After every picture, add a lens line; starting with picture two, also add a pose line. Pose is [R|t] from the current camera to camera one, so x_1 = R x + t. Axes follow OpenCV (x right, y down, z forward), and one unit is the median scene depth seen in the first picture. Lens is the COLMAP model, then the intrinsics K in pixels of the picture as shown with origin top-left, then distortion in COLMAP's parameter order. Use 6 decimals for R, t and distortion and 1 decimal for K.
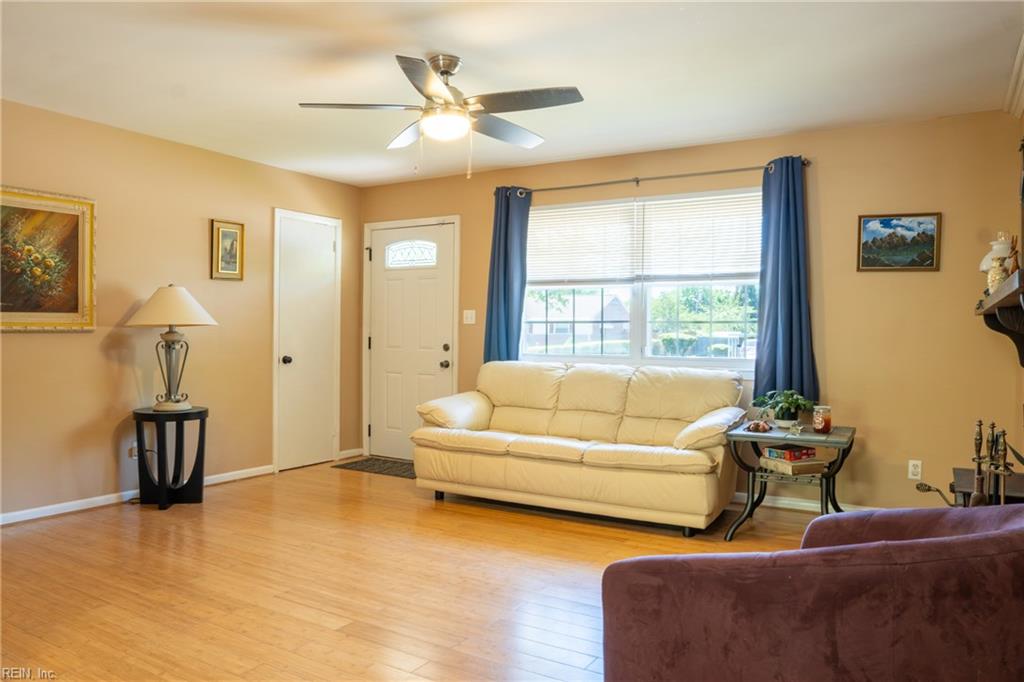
lens RADIAL K [[723.9, 0, 506.1], [0, 723.9, 339.1], [0, 0, 1]] dist [-0.042468, 0.005615]
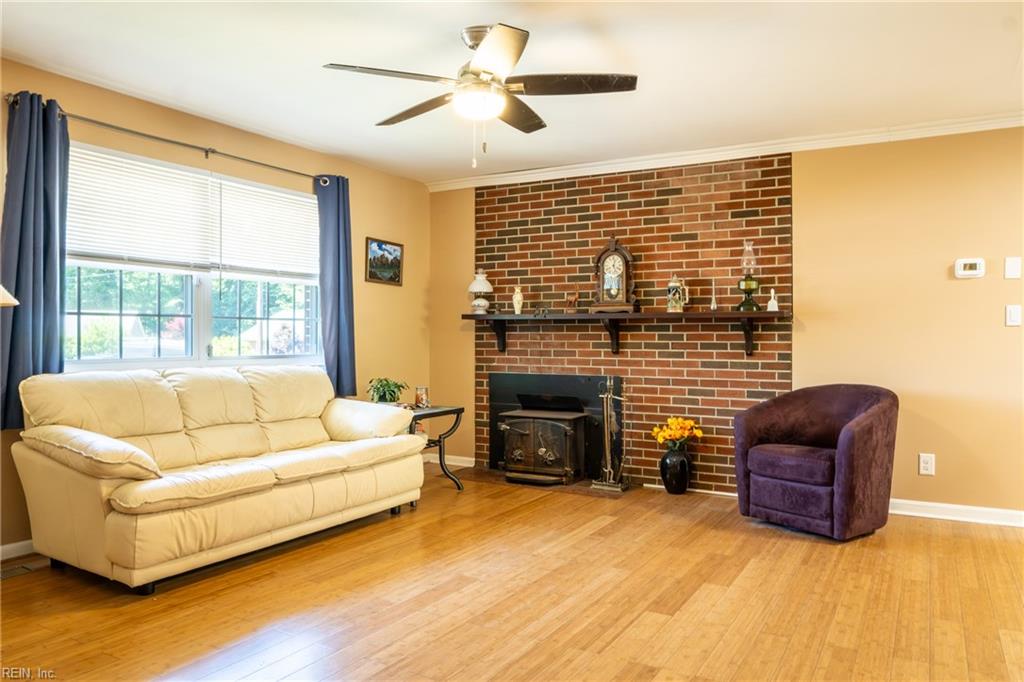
lens RADIAL K [[723.9, 0, 503.4], [0, 723.9, 341.3], [0, 0, 1]] dist [-0.042468, 0.005615]
pose [[-0.000918, -0.016186, 0.999869, -1.187235], [0.004701, 0.999858, 0.016190, -0.012667], [-0.999989, 0.004715, -0.000841, 1.154933]]
